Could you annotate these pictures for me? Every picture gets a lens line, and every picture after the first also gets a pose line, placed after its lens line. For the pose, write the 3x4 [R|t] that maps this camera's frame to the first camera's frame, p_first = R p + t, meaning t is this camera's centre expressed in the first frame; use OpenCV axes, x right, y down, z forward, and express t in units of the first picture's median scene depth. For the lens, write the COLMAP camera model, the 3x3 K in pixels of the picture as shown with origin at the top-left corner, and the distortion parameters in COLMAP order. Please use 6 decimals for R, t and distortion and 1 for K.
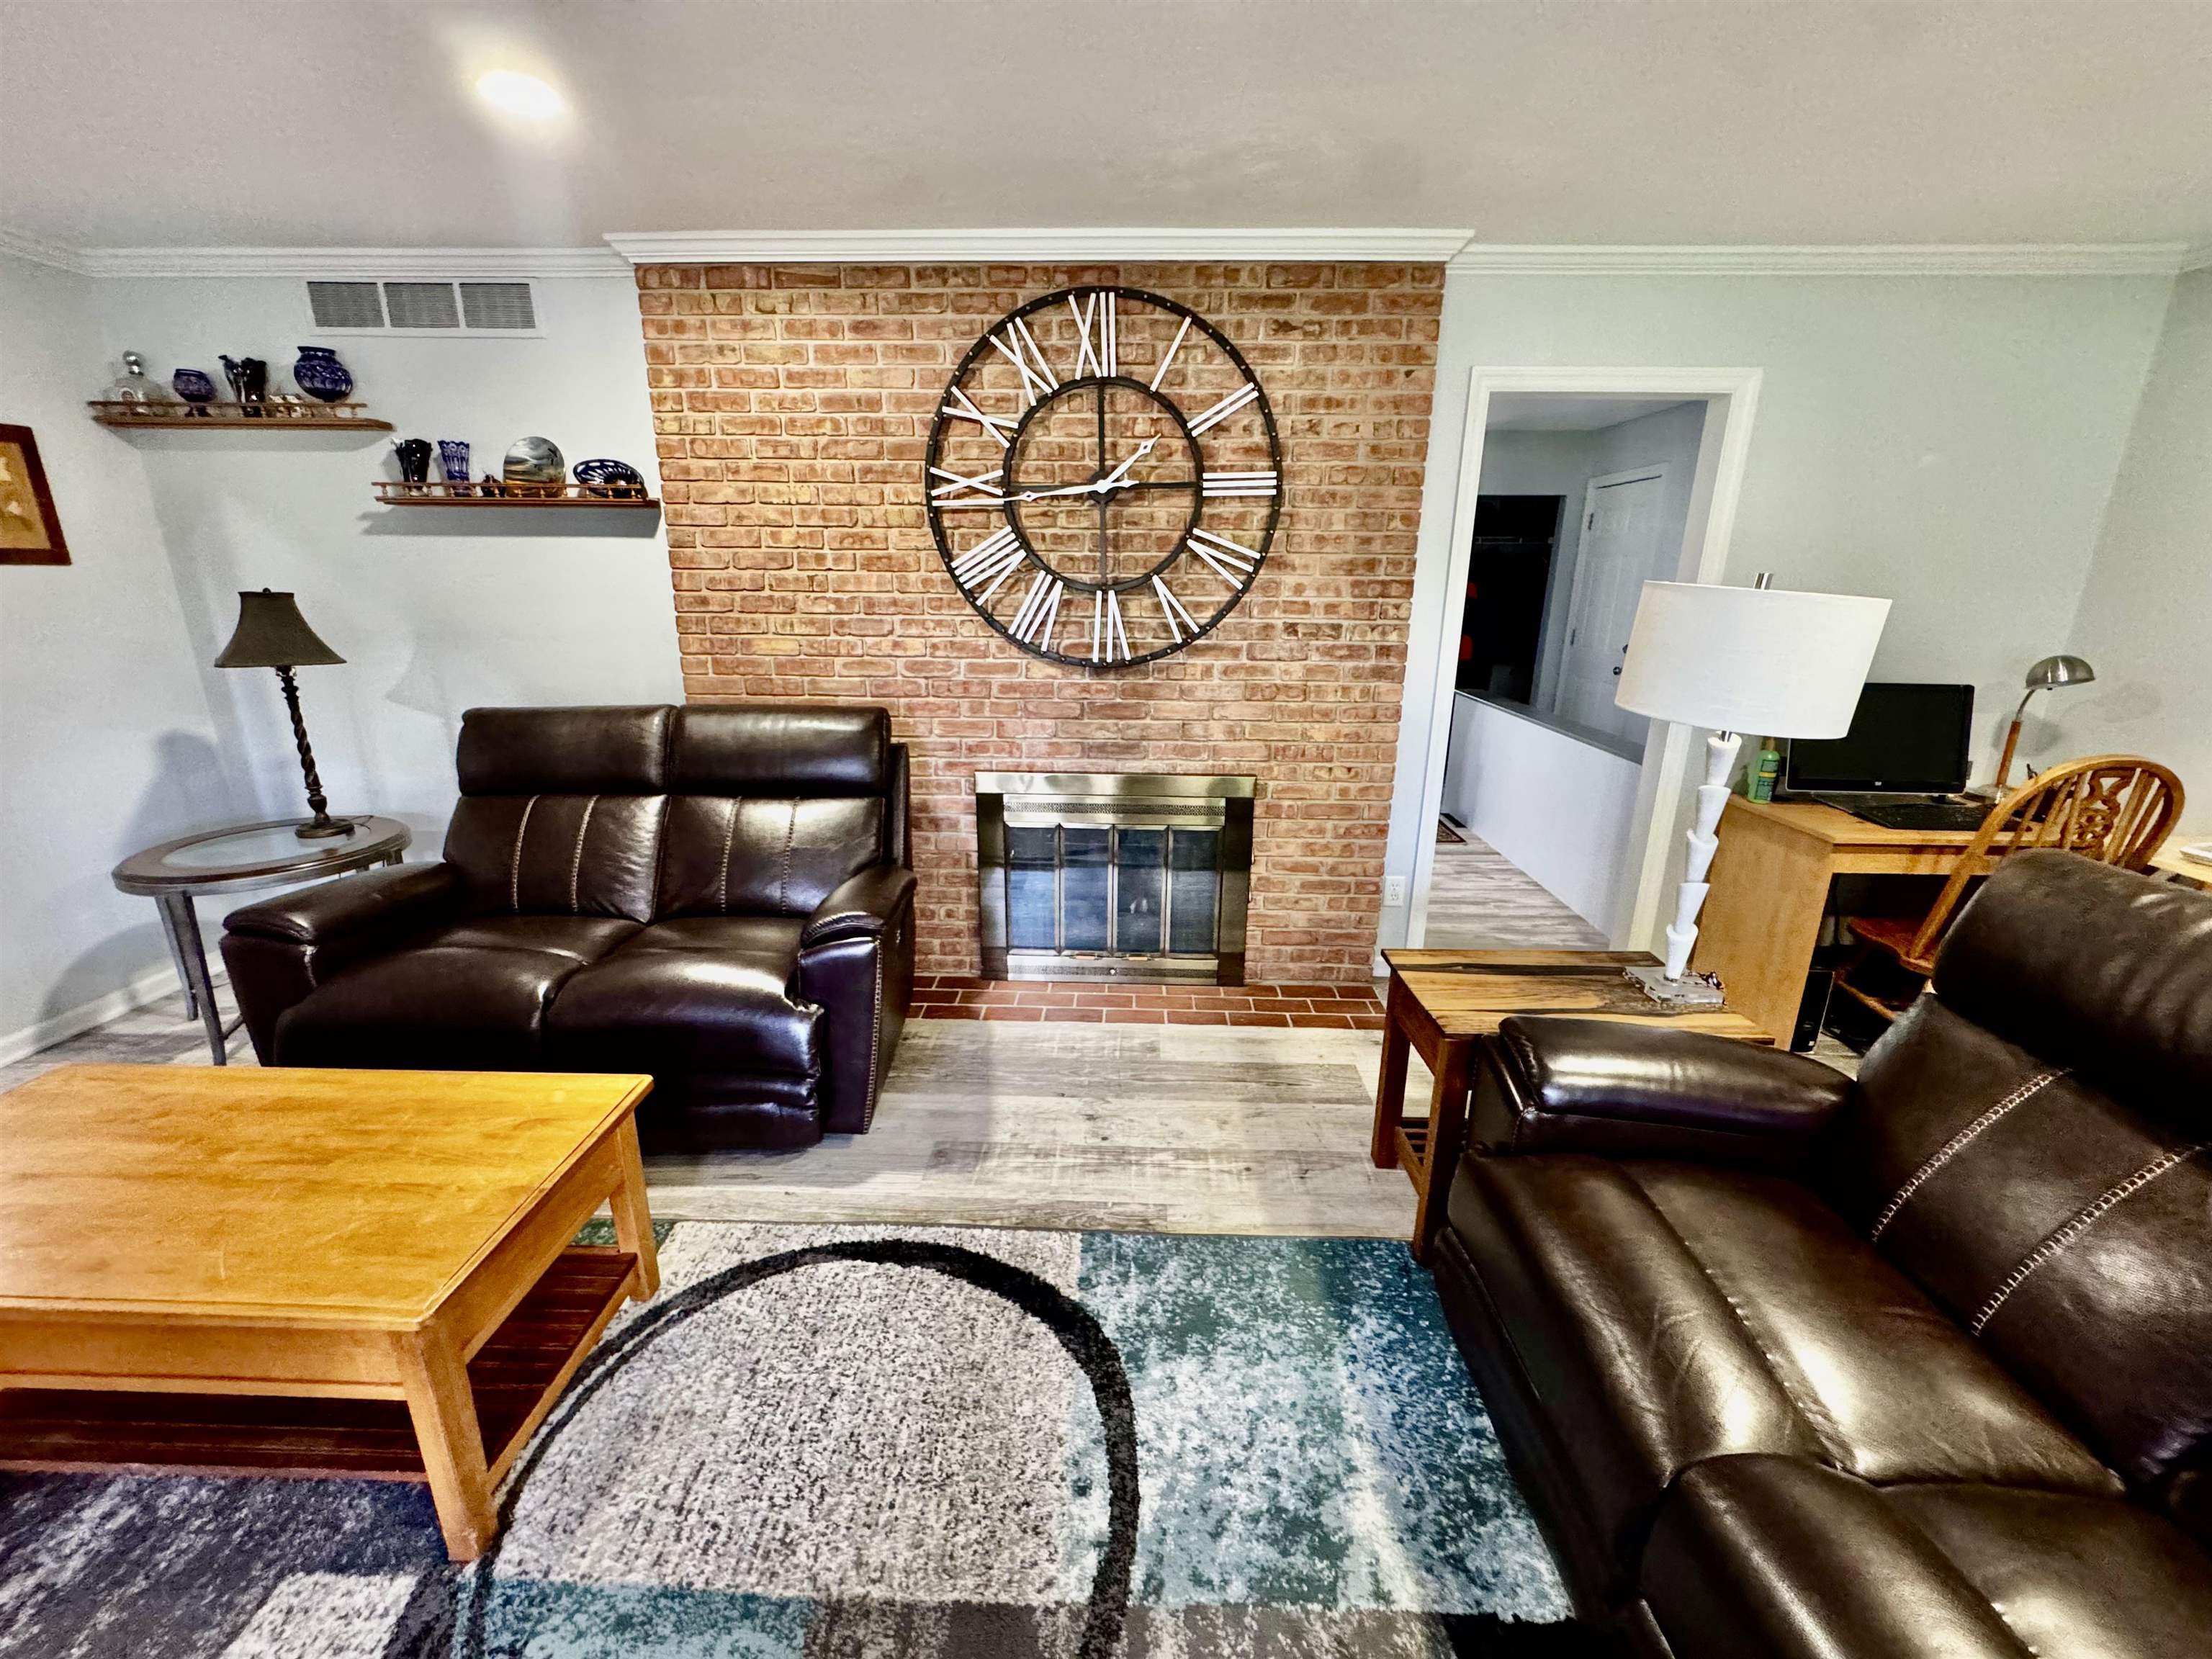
lens RADIAL K [[889.7, 0, 1104.3], [0, 889.7, 831.1], [0, 0, 1]] dist [-0.009553, -0.000107]
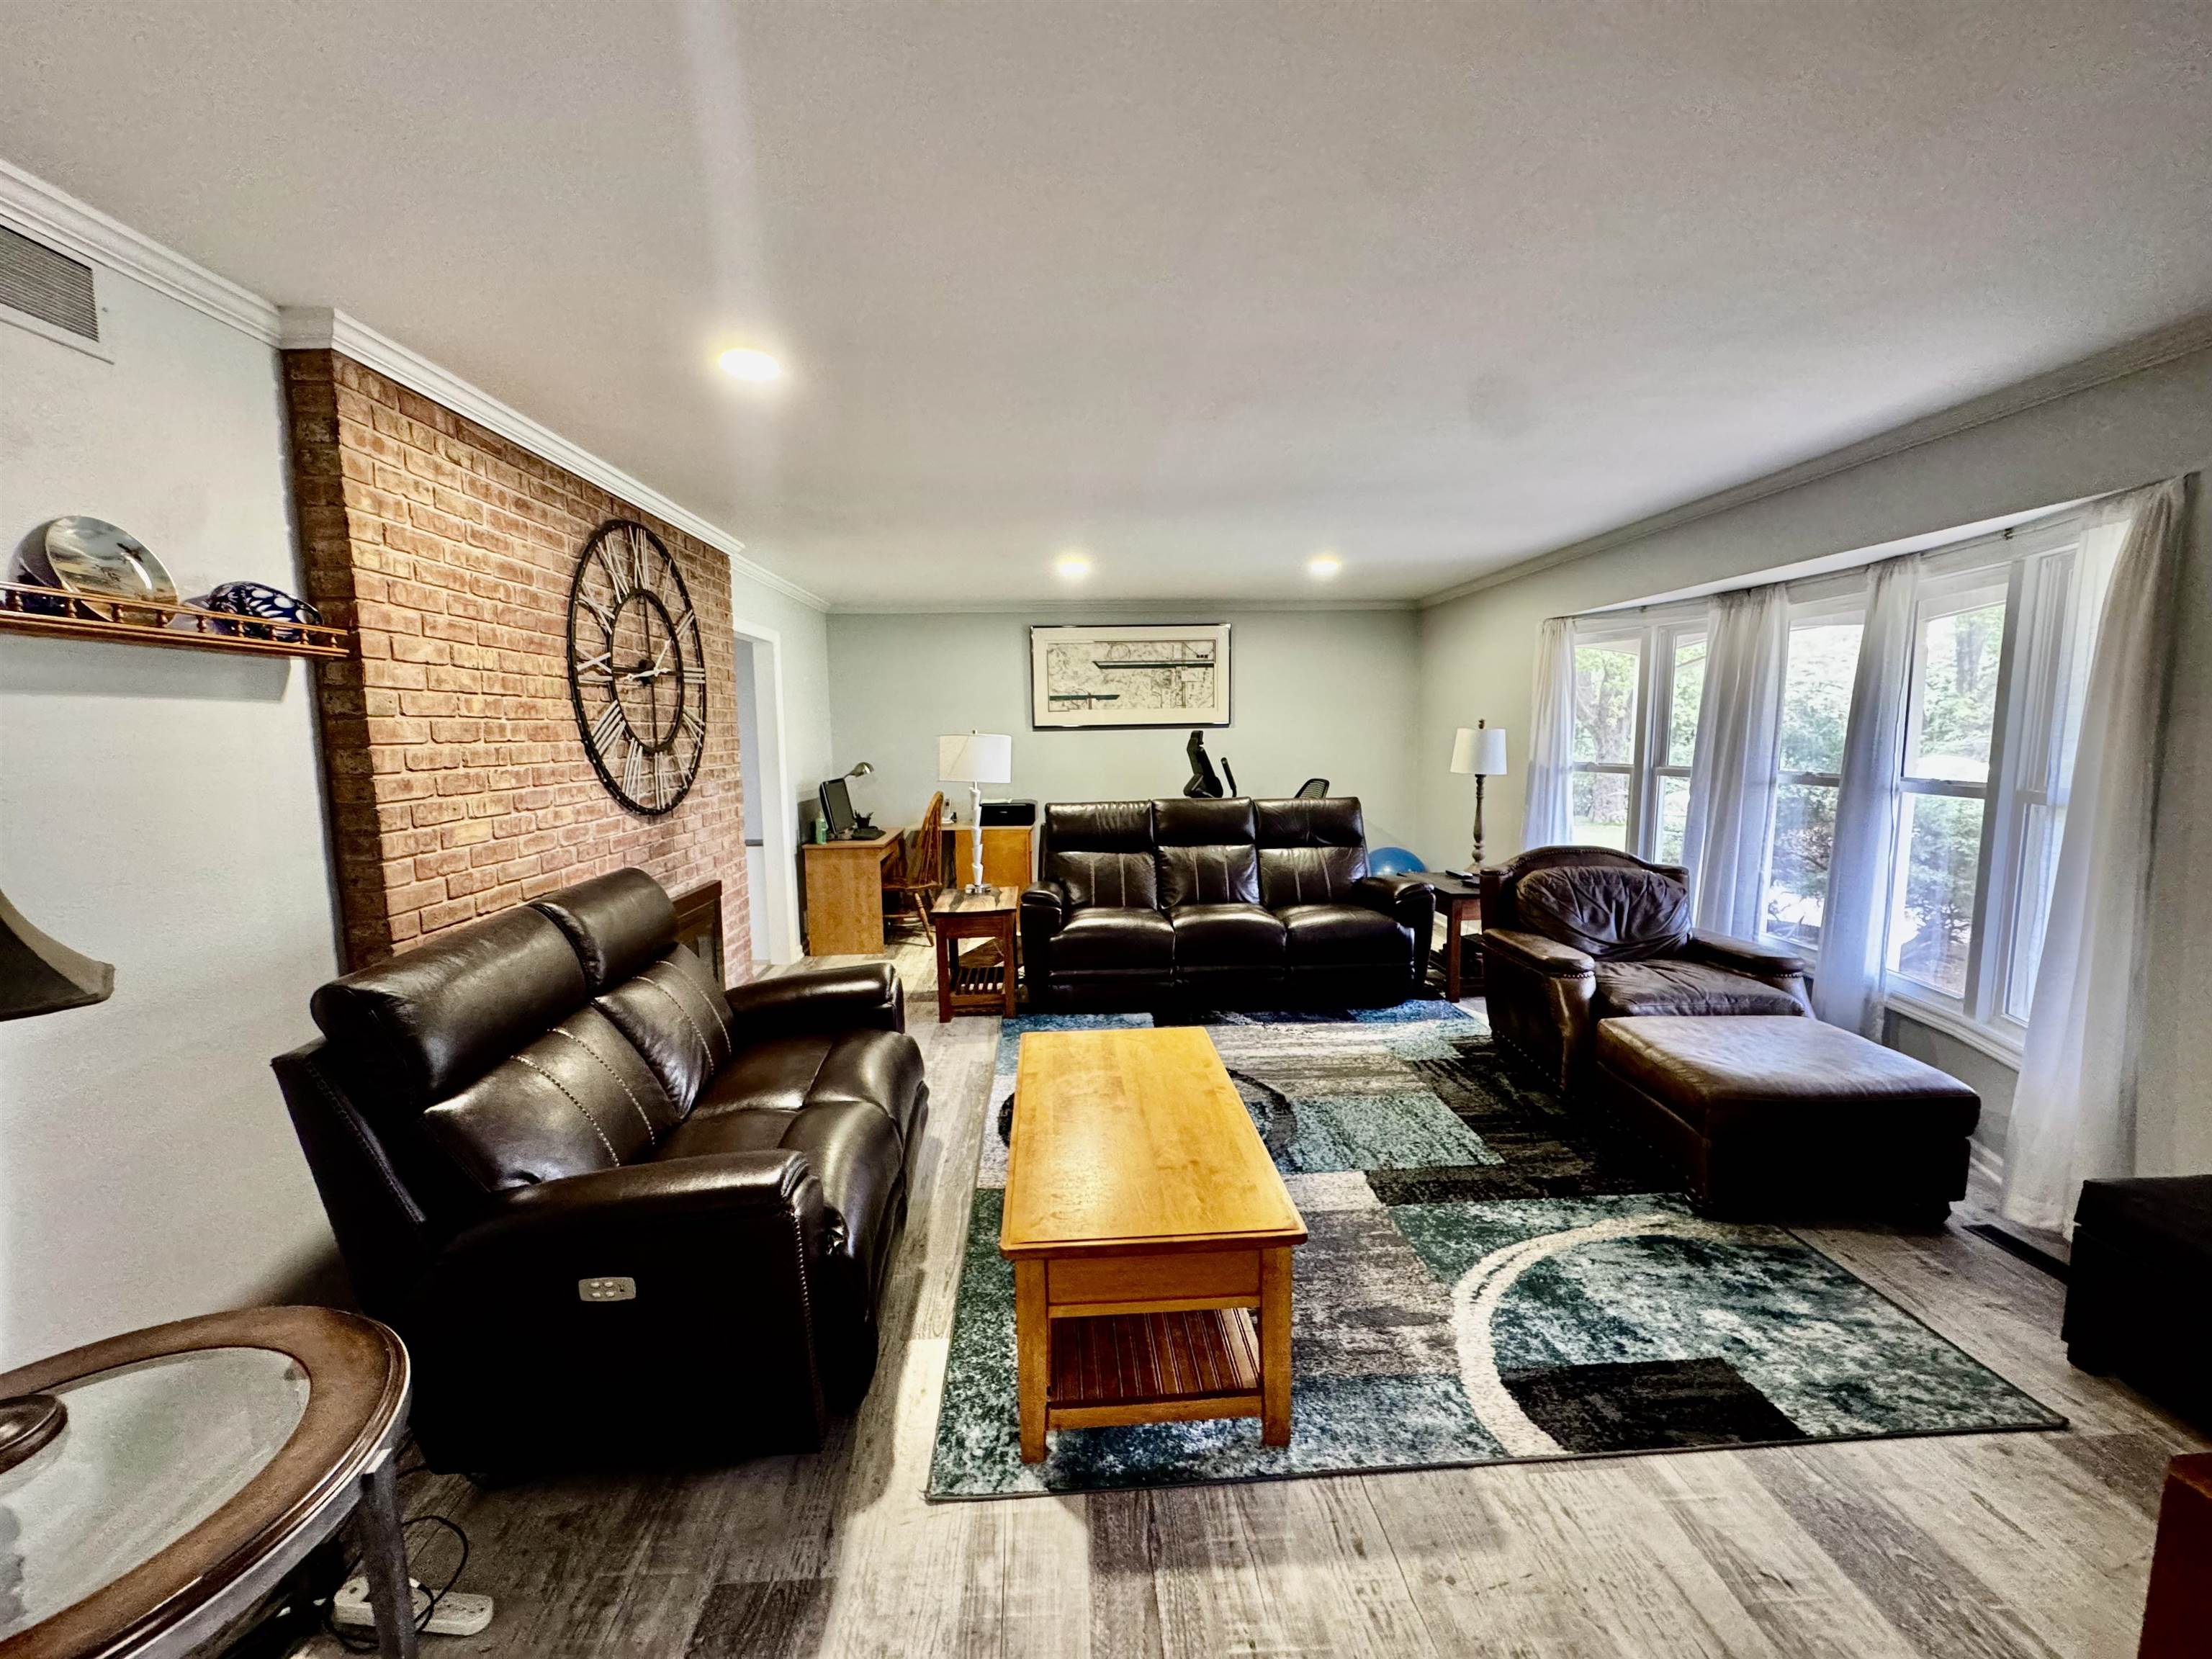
lens RADIAL K [[889.7, 0, 1104.0], [0, 889.7, 827.5], [0, 0, 1]] dist [-0.009553, -0.000107]
pose [[-0.091871, -0.121356, 0.988348, -1.307328], [0.293790, 0.945060, 0.143350, -0.169030], [-0.951445, 0.303537, -0.051170, 0.517184]]
